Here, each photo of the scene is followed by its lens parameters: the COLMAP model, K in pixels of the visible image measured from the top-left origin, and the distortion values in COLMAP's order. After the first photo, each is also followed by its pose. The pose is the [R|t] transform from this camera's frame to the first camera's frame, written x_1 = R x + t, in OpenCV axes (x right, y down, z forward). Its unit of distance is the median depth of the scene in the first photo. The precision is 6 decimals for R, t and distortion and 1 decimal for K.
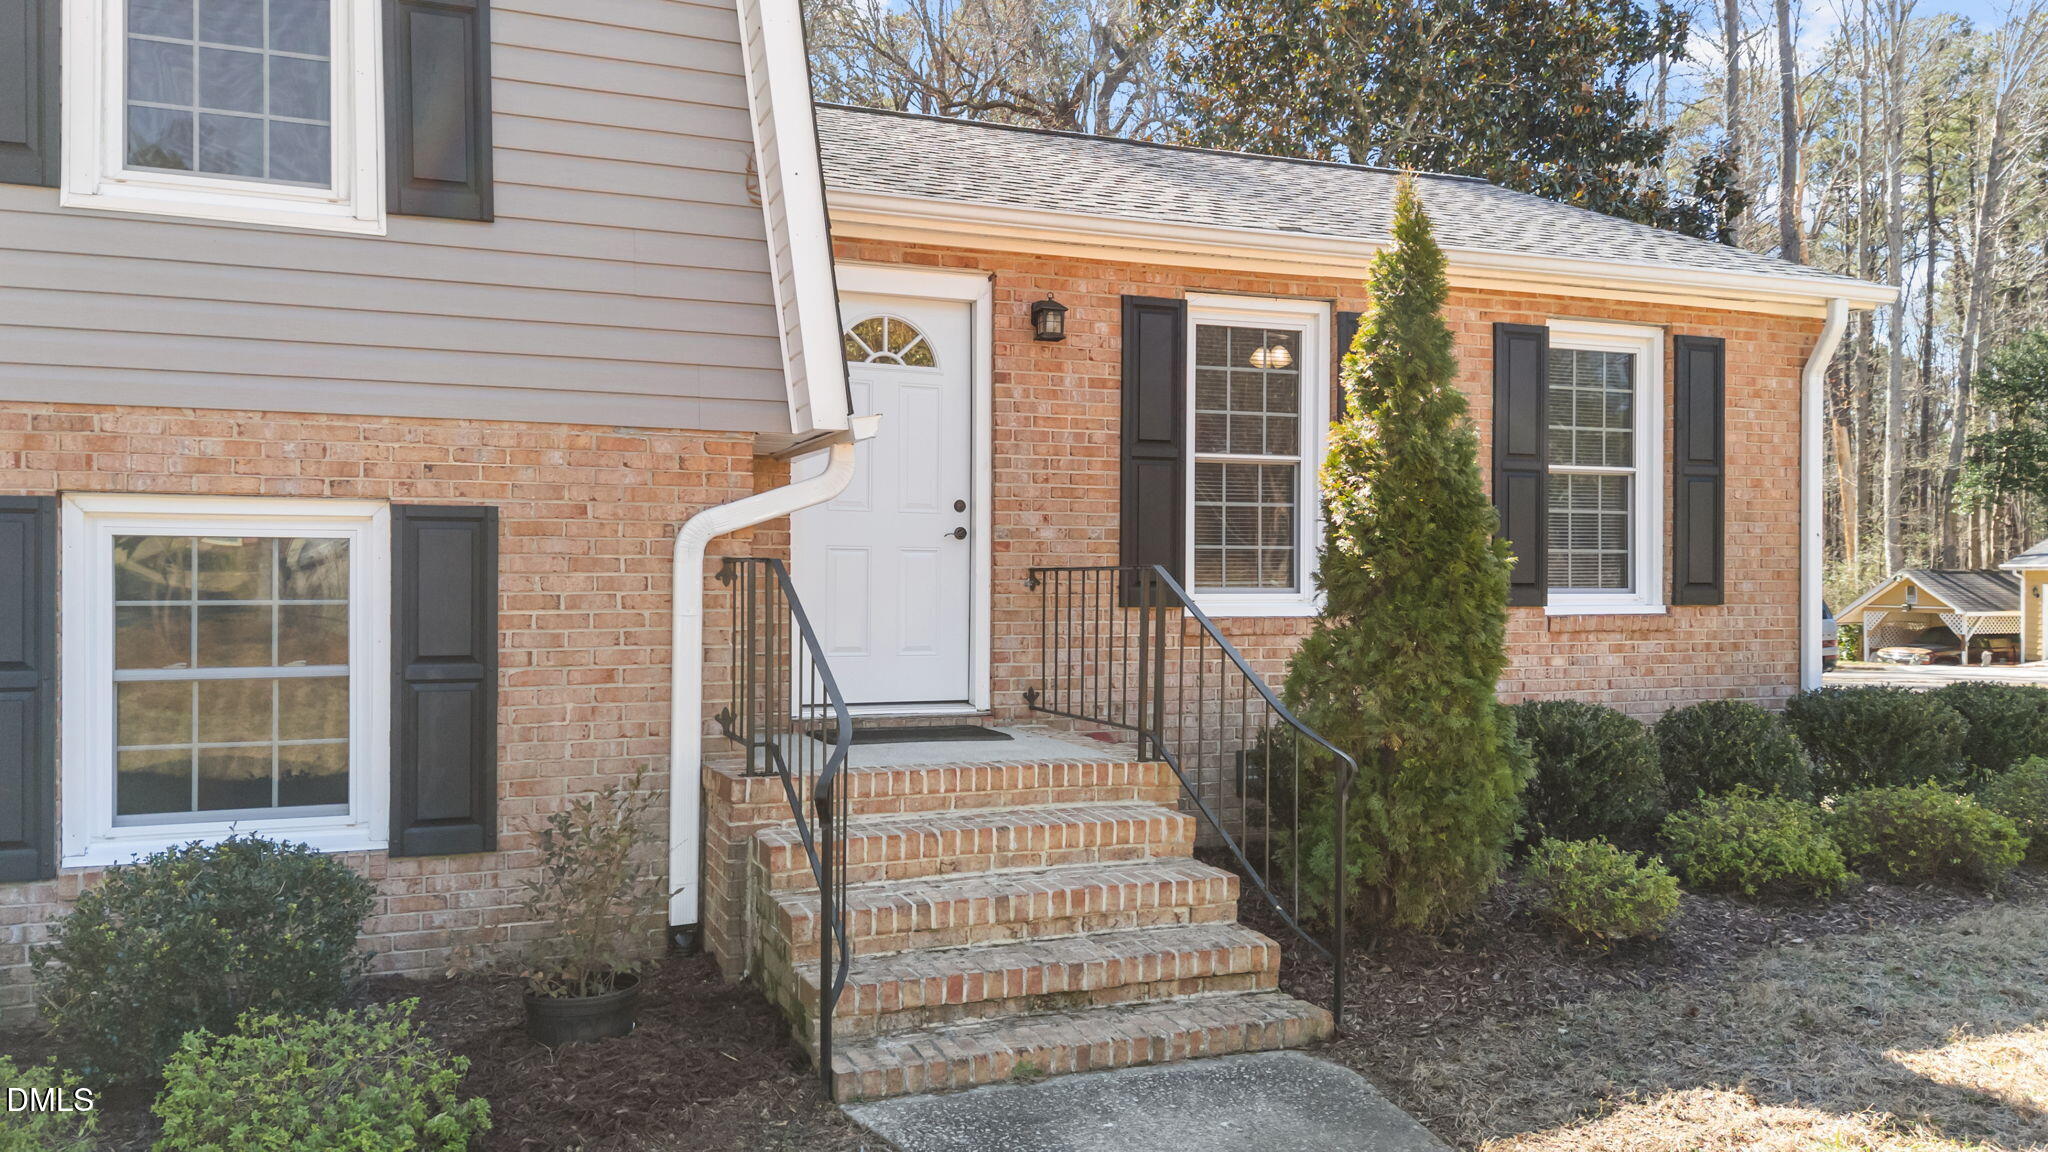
lens RADIAL K [[1515.8, 0, 1036.9], [0, 1515.8, 583.8], [0, 0, 1]] dist [0.054138, -0.017227]
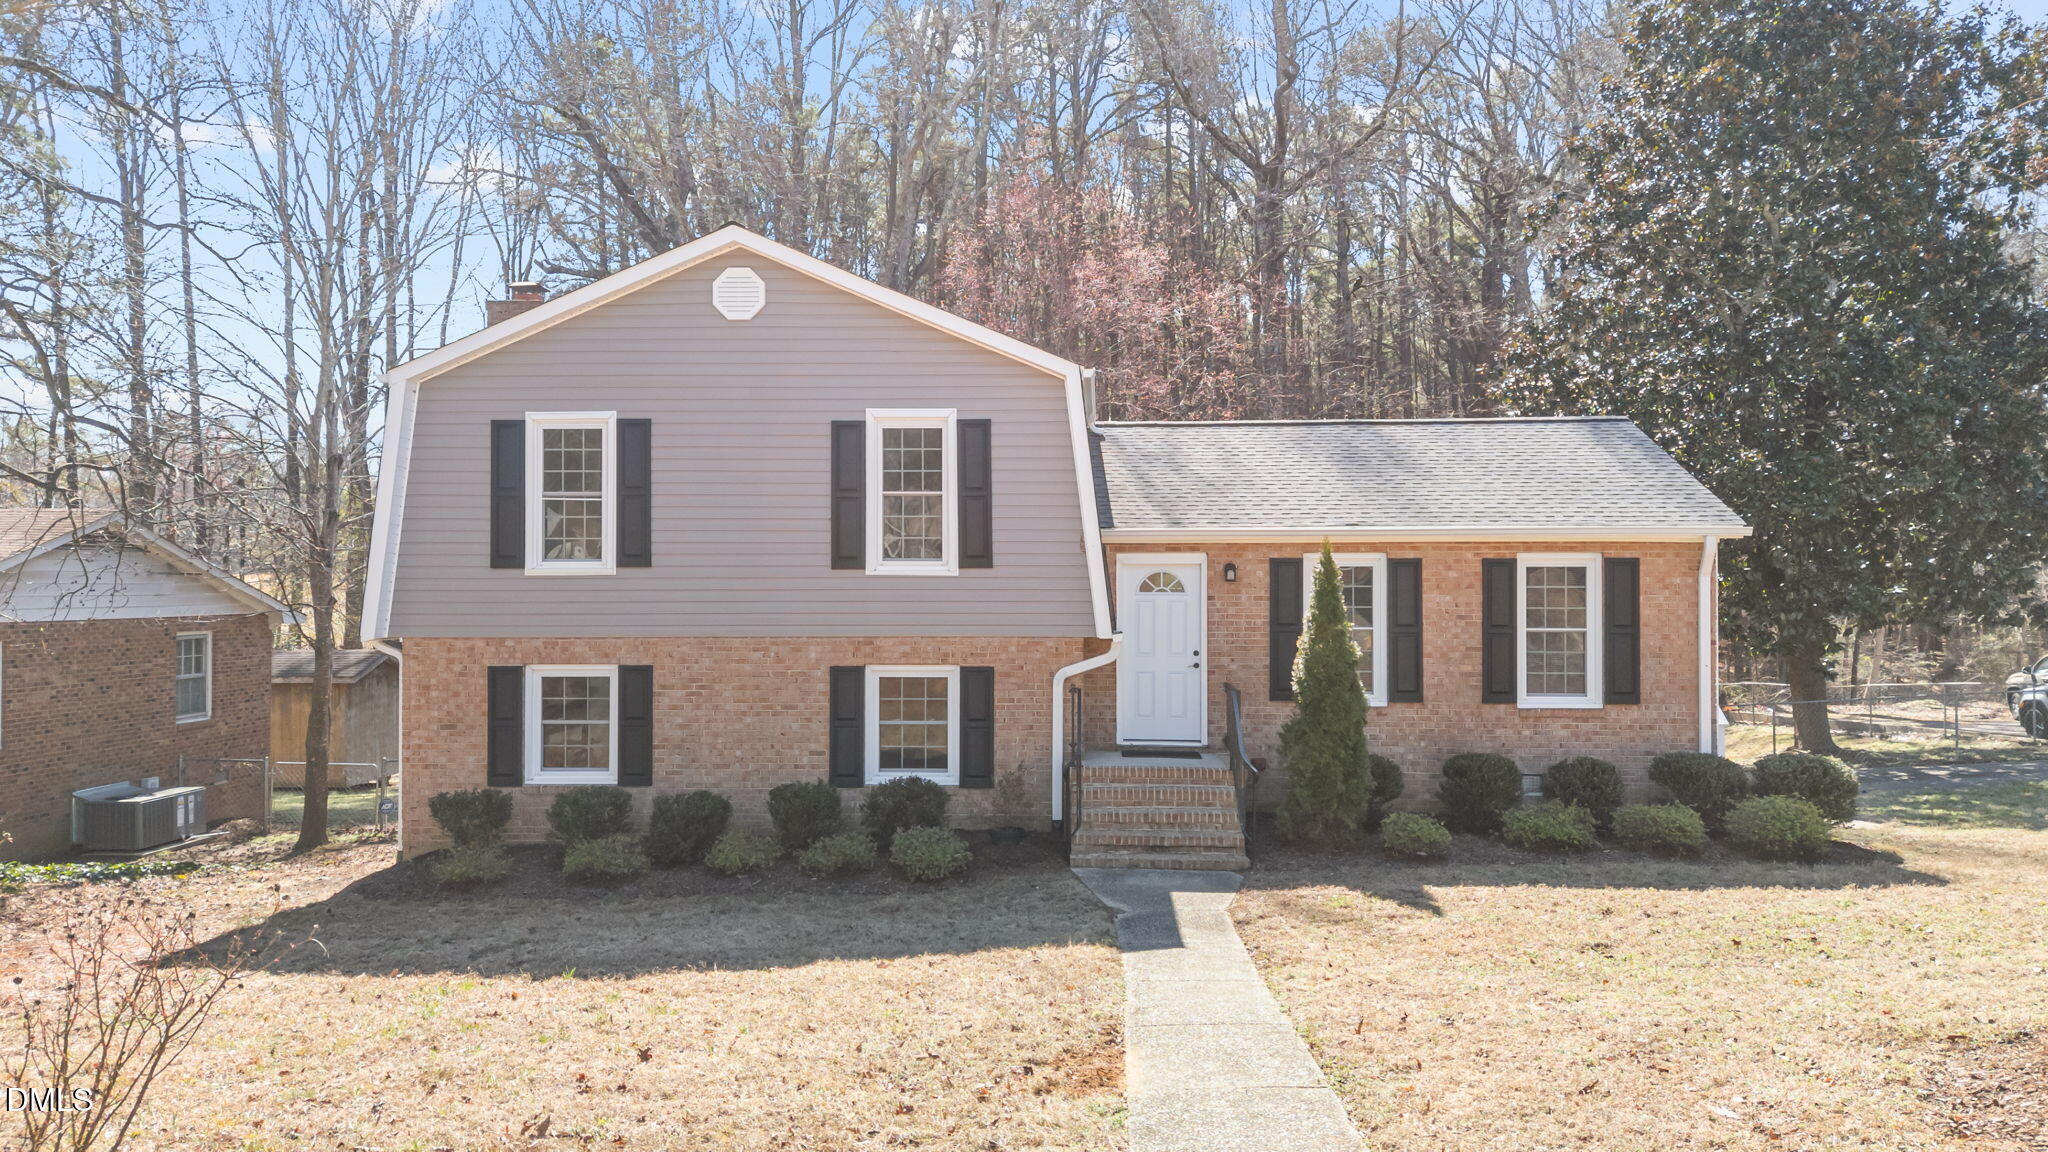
lens RADIAL K [[1515.8, 0, 1026.0], [0, 1515.8, 574.7], [0, 0, 1]] dist [0.054138, -0.017227]
pose [[0.912042, 0.001806, -0.410092, 0.810287], [-0.004384, 0.999976, -0.005347, -0.195451], [0.410073, 0.006674, 0.912028, -1.462433]]
